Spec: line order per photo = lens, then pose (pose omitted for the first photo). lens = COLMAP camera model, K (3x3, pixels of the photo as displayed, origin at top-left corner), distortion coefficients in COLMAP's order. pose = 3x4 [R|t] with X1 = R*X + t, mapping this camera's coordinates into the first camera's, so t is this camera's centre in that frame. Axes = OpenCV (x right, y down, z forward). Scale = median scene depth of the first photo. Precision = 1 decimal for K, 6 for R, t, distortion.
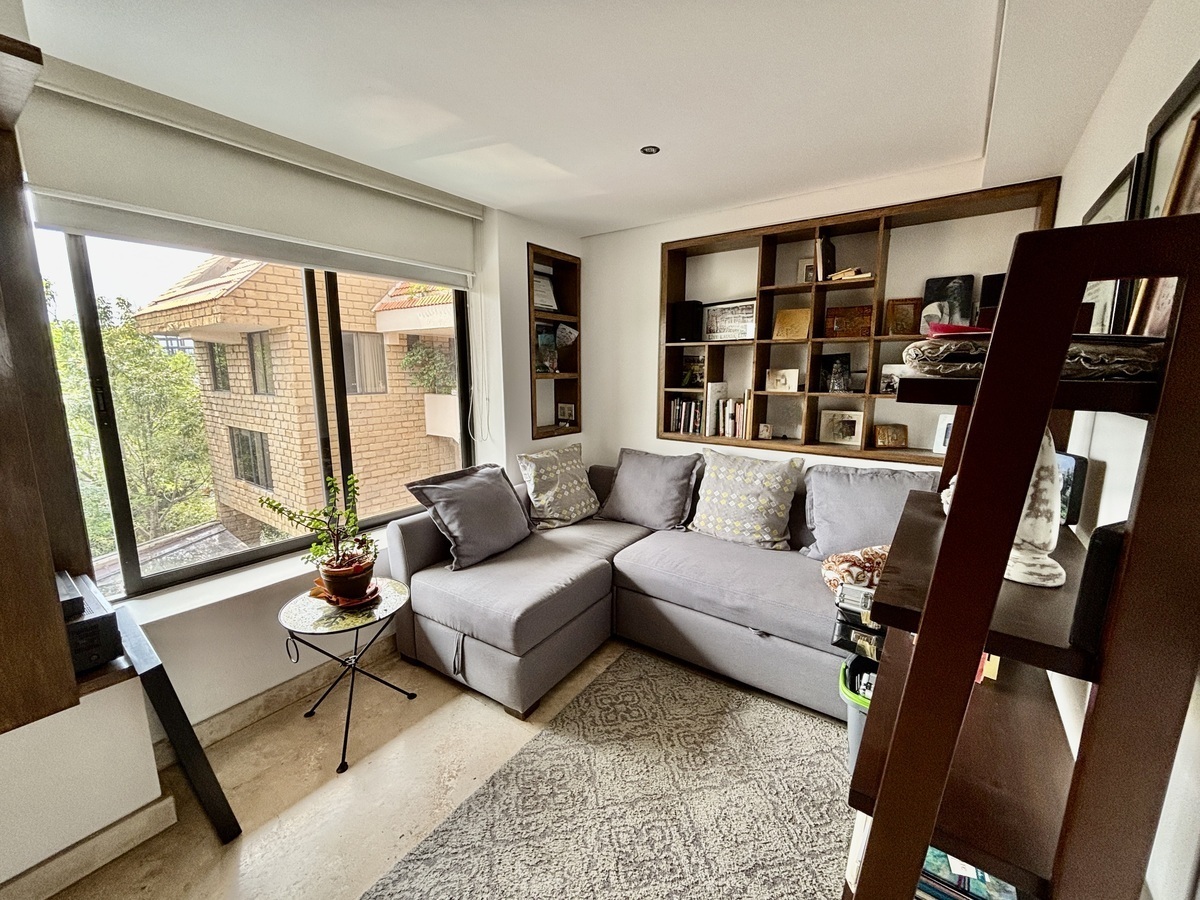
lens RADIAL K [[485.0, 0, 600.2], [0, 485.0, 451.4], [0, 0, 1]] dist [0.003204, -0.001532]
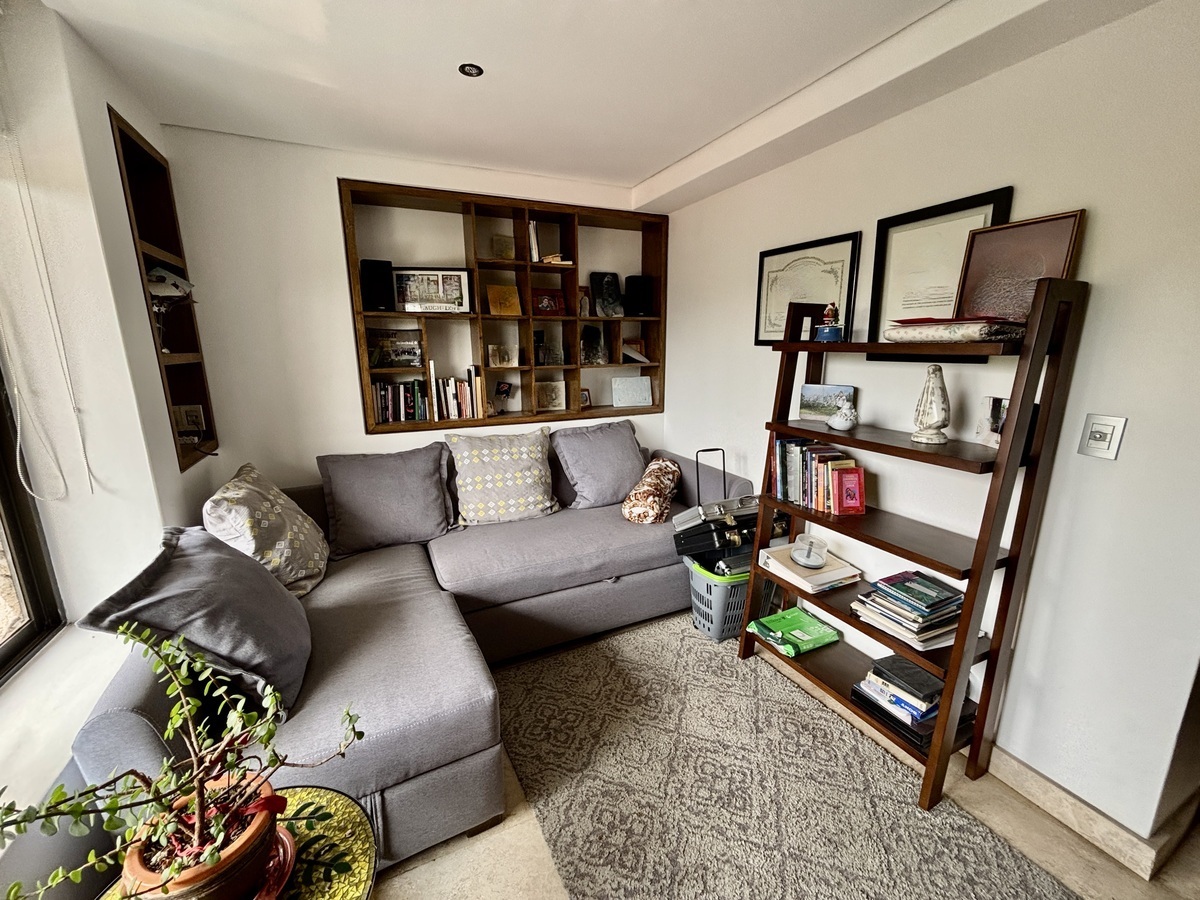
lens RADIAL K [[485.0, 0, 596.8], [0, 485.0, 449.6], [0, 0, 1]] dist [0.003204, -0.001532]
pose [[0.489690, -0.193719, 0.850104, -0.476858], [0.159058, 0.978492, 0.131353, -0.060735], [-0.857265, 0.070894, 0.509971, 0.359406]]
